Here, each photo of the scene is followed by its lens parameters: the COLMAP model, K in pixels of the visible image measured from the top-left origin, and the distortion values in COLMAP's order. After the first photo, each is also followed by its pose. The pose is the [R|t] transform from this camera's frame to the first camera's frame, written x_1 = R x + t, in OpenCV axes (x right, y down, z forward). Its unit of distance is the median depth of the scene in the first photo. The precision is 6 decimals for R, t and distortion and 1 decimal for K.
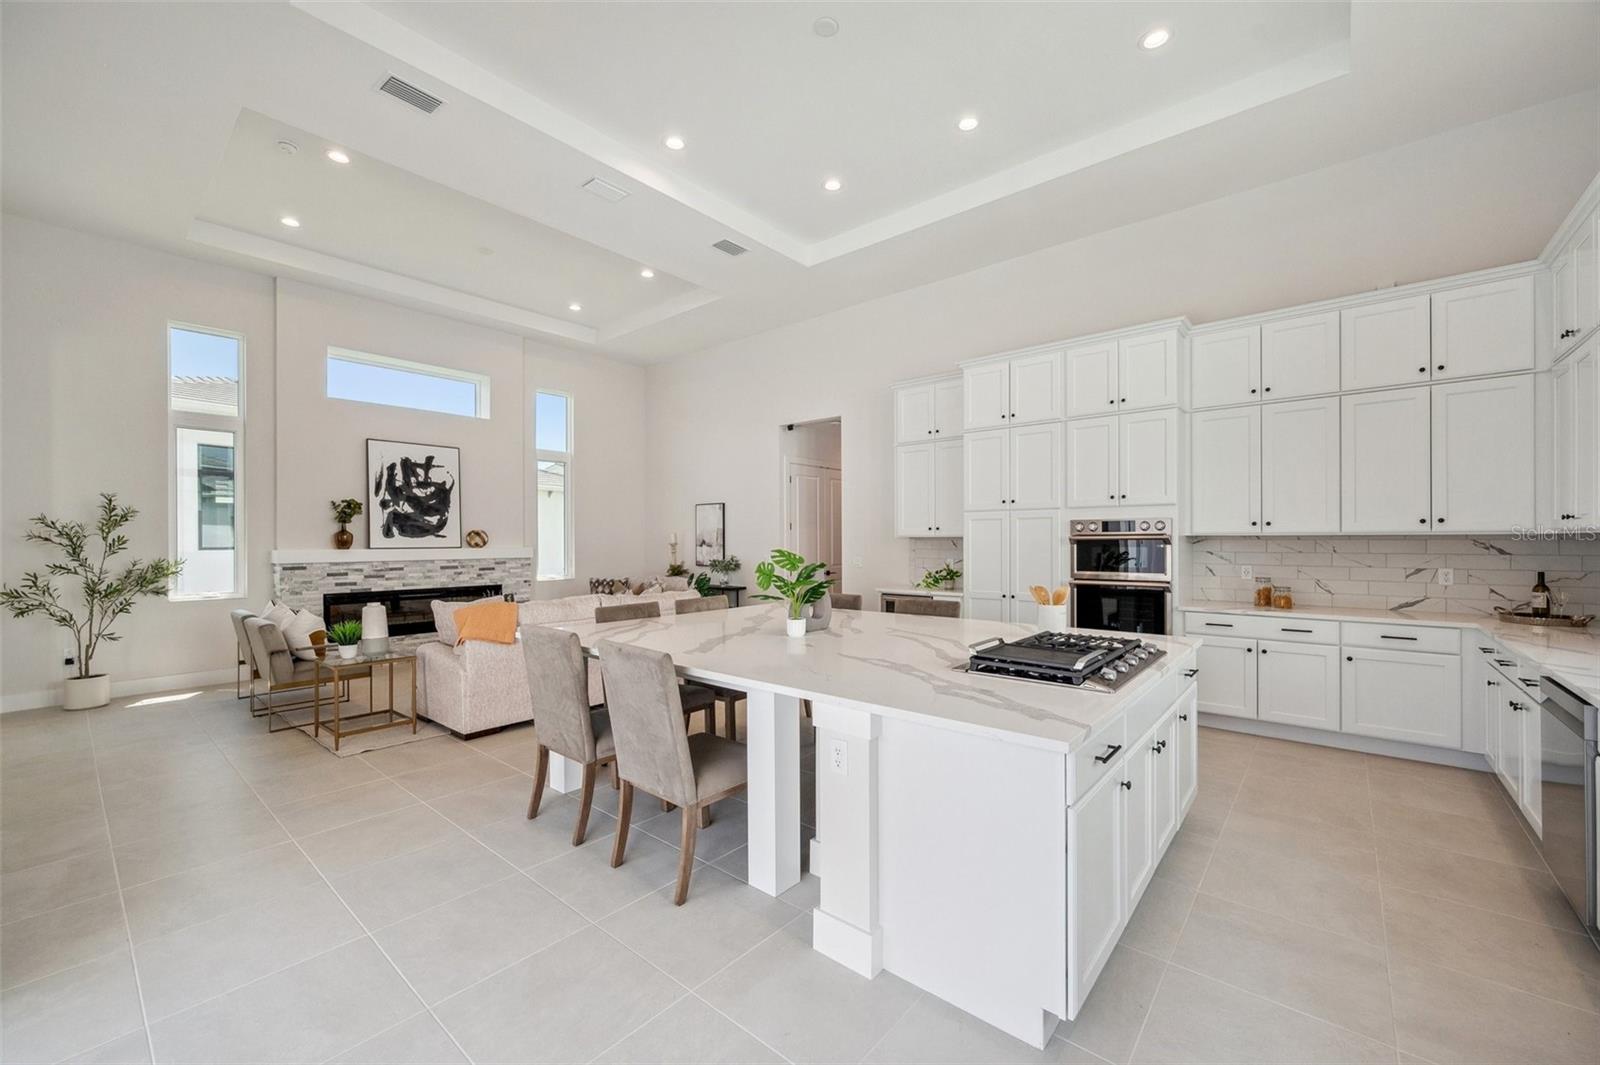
lens RADIAL K [[637.6, 0, 800.8], [0, 637.6, 535.4], [0, 0, 1]] dist [-0.001096, 0.000079]
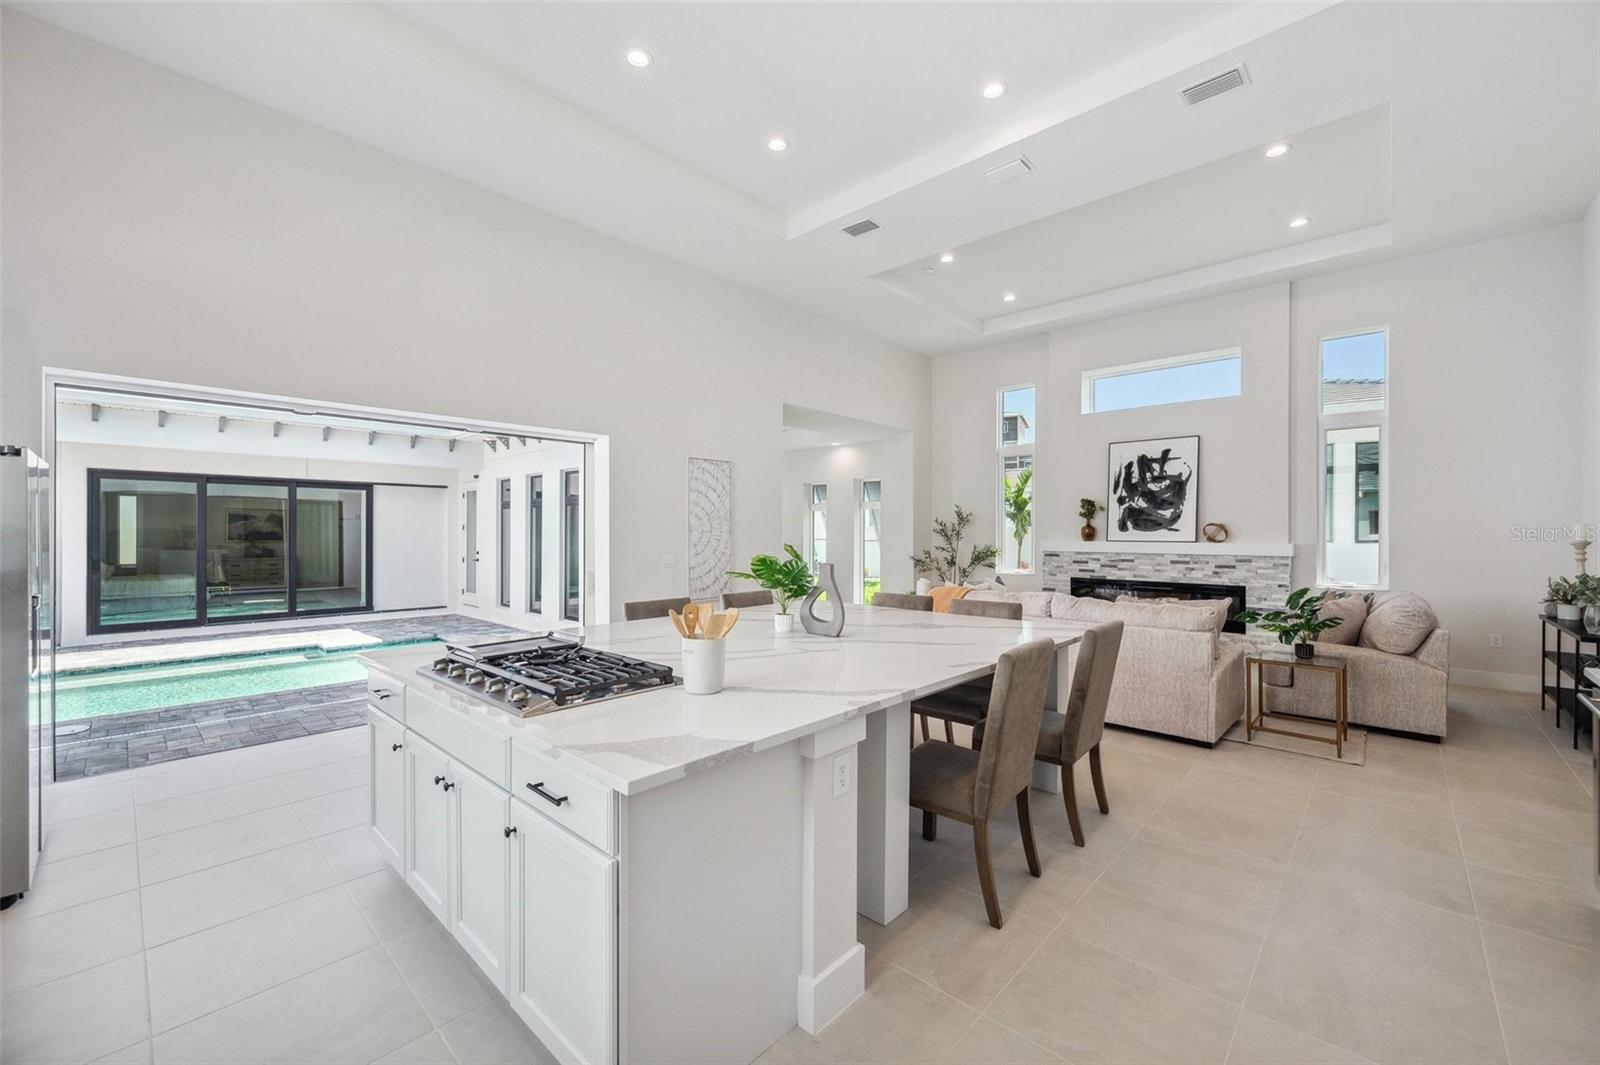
lens RADIAL K [[637.6, 0, 800.8], [0, 637.6, 535.4], [0, 0, 1]] dist [-0.001096, 0.000079]
pose [[-0.047038, 0.005852, -0.998876, 0.461816], [0.002684, 0.999980, 0.005732, 0.002834], [0.998889, -0.002411, -0.047053, 0.498241]]
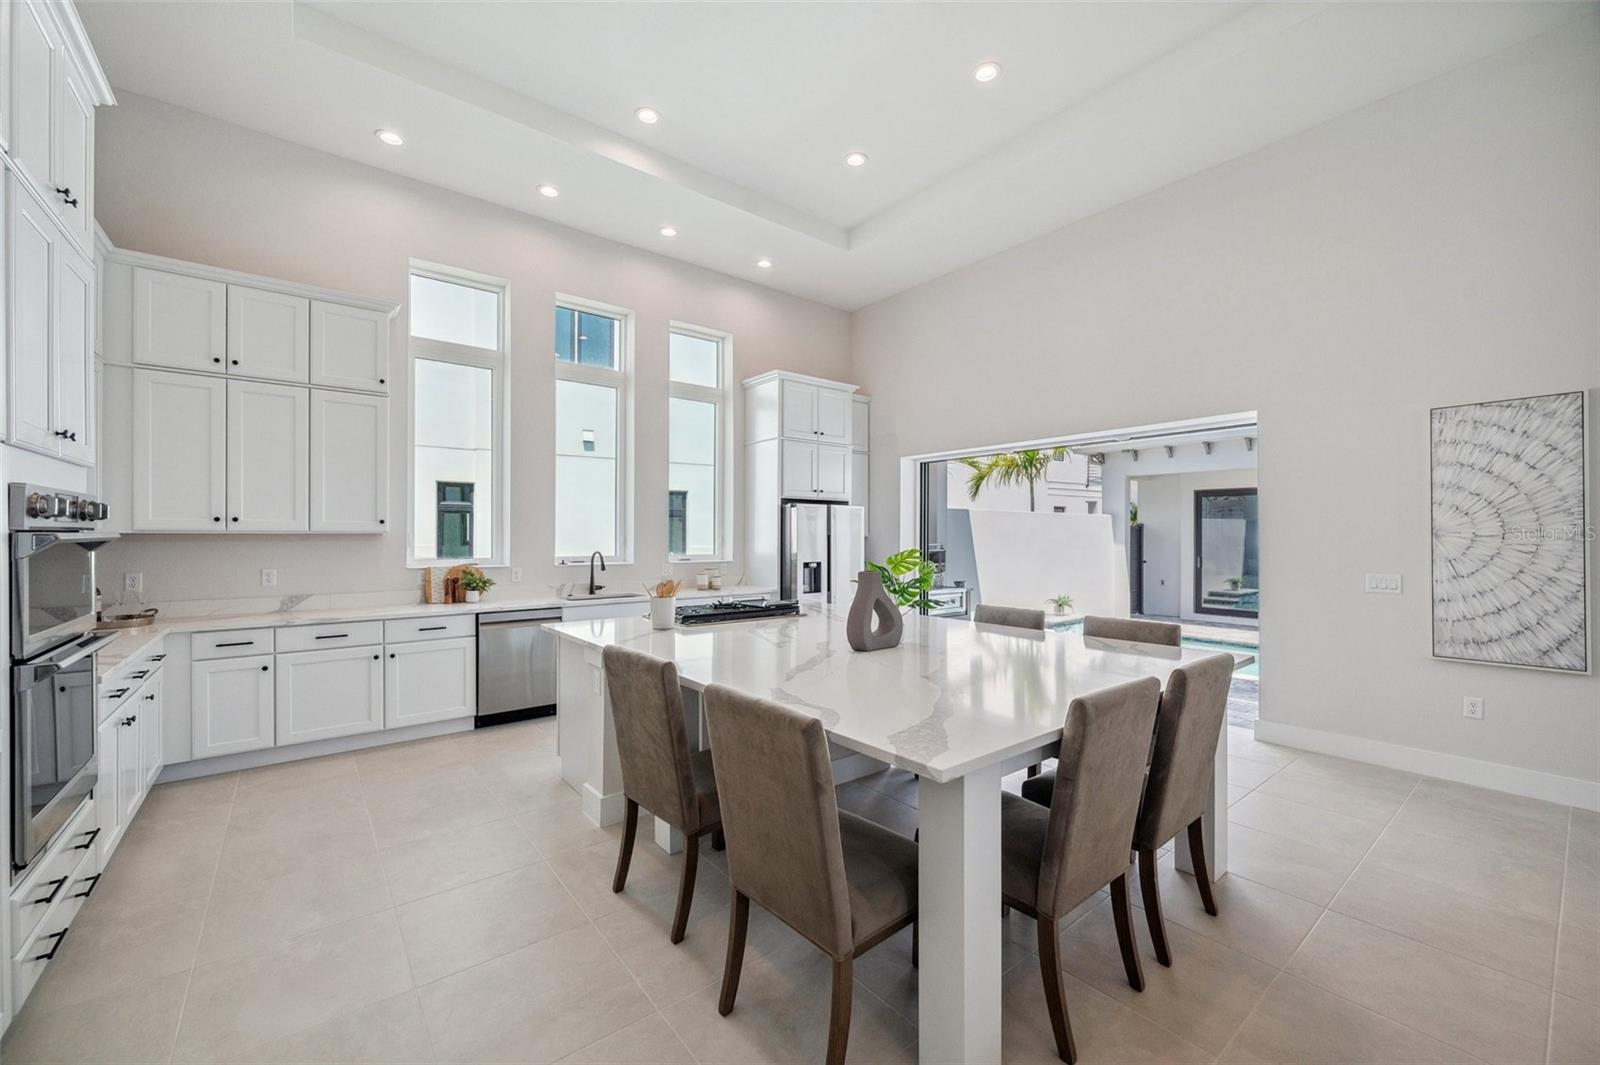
lens RADIAL K [[627.5, 0, 800.0], [0, 627.5, 532.5], [0, 0, 1]] dist [-0.001553, -0.000176]
pose [[-0.981533, 0.003016, 0.191271, -0.020638], [0.001028, 0.999944, -0.010492, 0.003760], [-0.191292, -0.010102, -0.981481, 0.898856]]
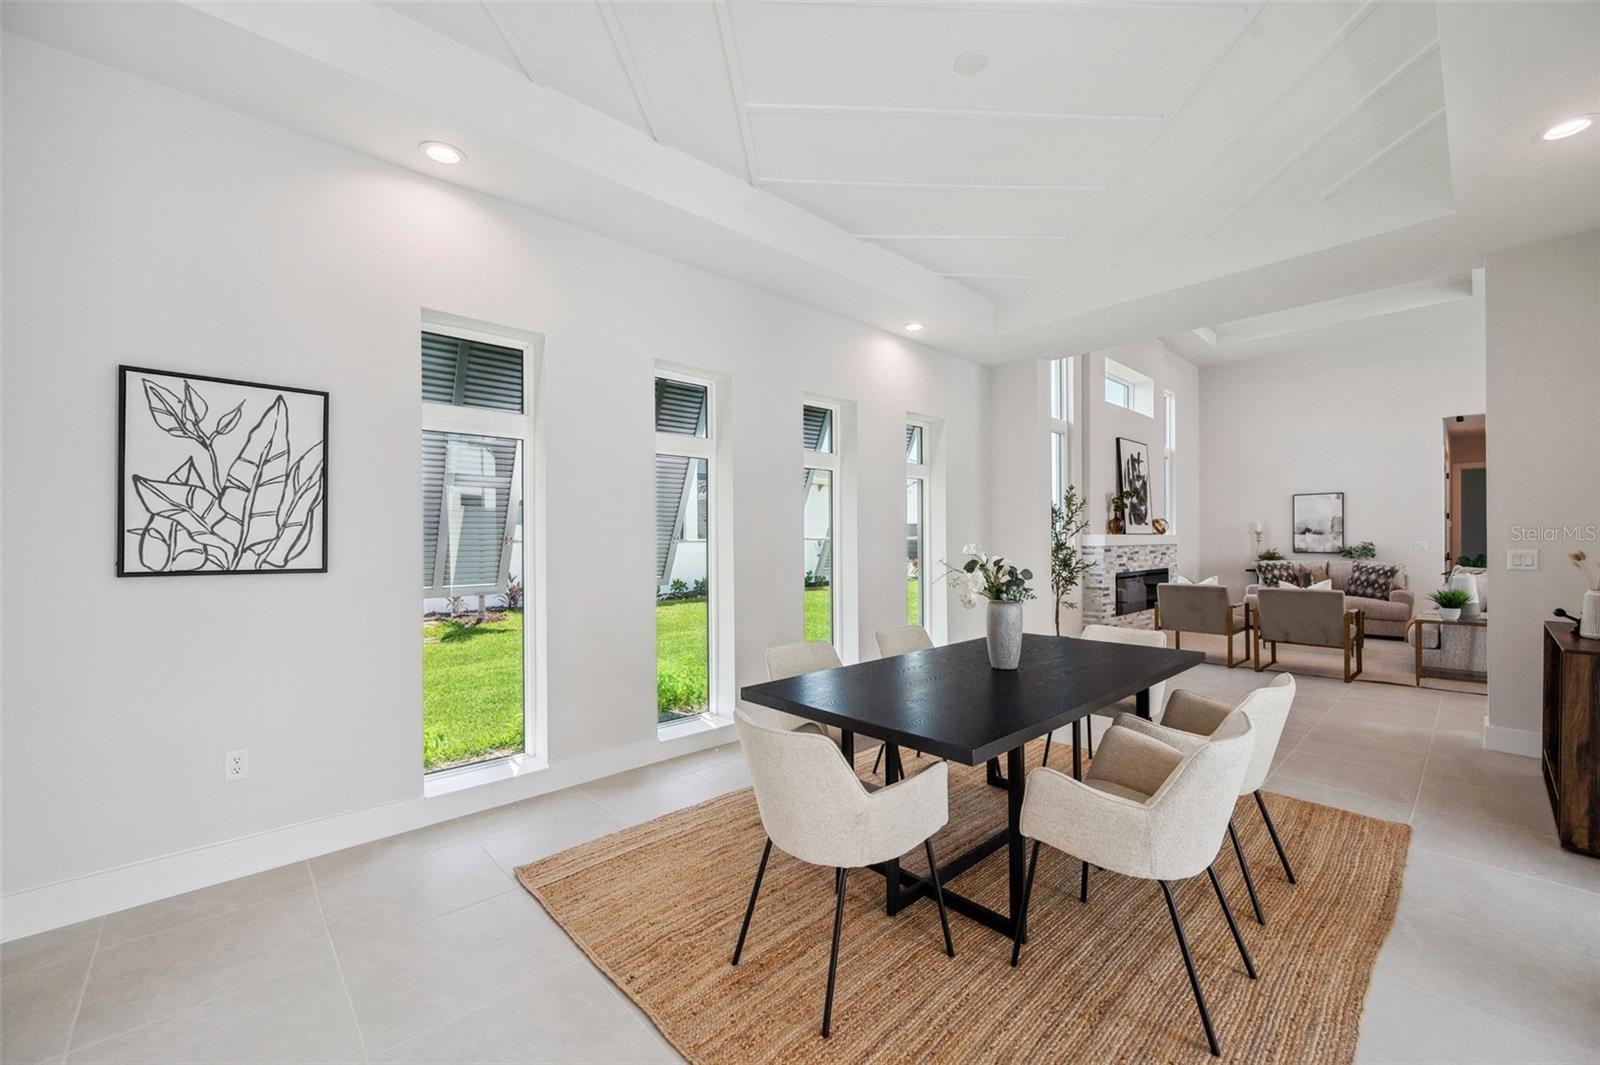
lens RADIAL K [[630.7, 0, 759.8], [0, 630.7, 539.3], [0, 0, 1]] dist [-0.010460, -0.000068]
pose [[0.989628, -0.001162, -0.143647, -1.131706], [0.002234, 0.999971, 0.007301, 0.020416], [0.143635, -0.007547, 0.989602, -0.202616]]
